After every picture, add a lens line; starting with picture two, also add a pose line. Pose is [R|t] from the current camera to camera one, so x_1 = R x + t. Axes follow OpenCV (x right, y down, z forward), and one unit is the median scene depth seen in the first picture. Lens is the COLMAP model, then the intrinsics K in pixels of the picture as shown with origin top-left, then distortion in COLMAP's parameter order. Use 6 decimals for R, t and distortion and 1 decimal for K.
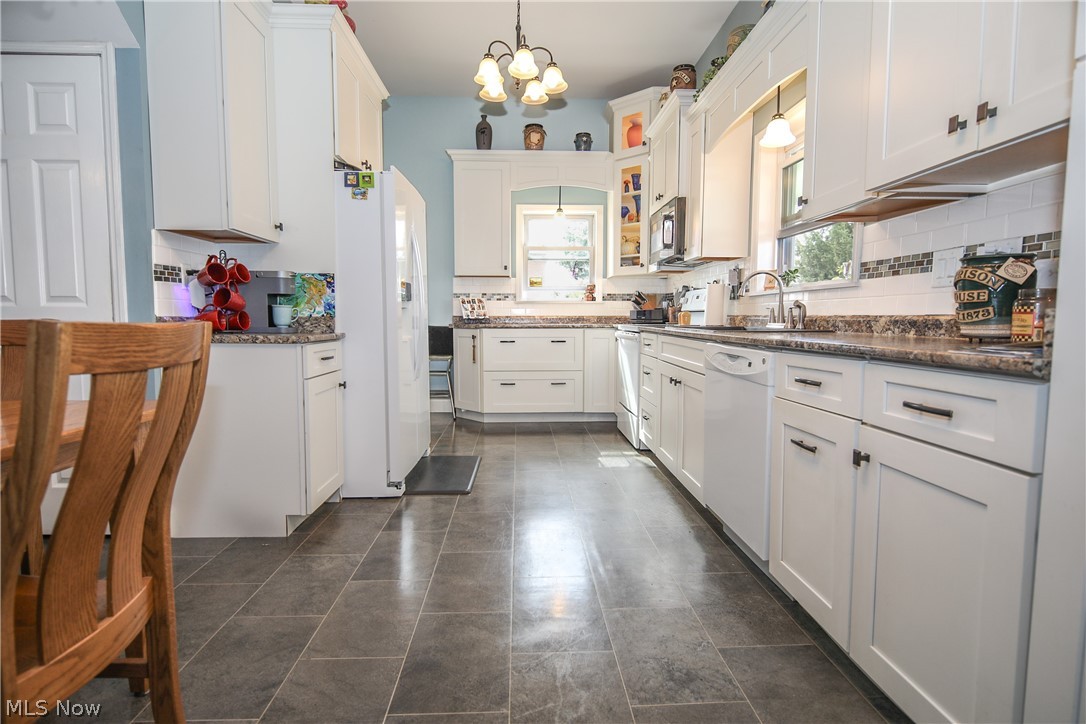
lens RADIAL K [[548.4, 0, 542.9], [0, 548.4, 358.5], [0, 0, 1]] dist [0.002378, -0.003421]
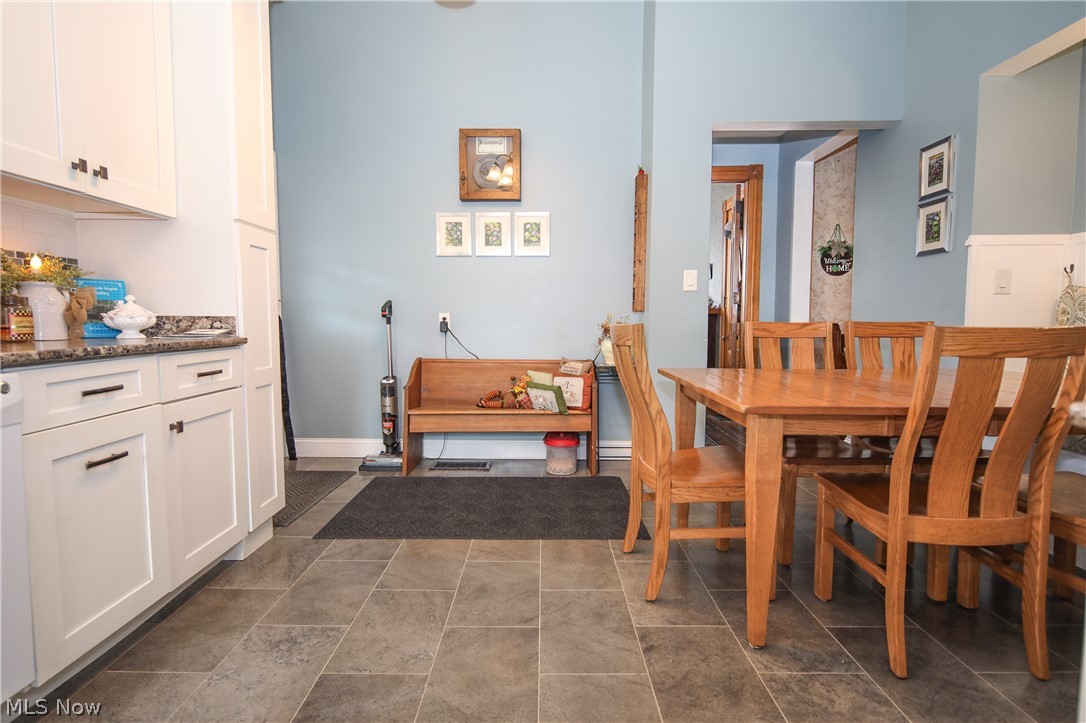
lens RADIAL K [[548.4, 0, 541.8], [0, 548.4, 358.4], [0, 0, 1]] dist [0.002378, -0.003421]
pose [[-0.999215, -0.007851, 0.038840, -0.326456], [-0.002065, 0.989158, 0.146838, -0.167188], [-0.039571, 0.146643, -0.988398, 2.120943]]
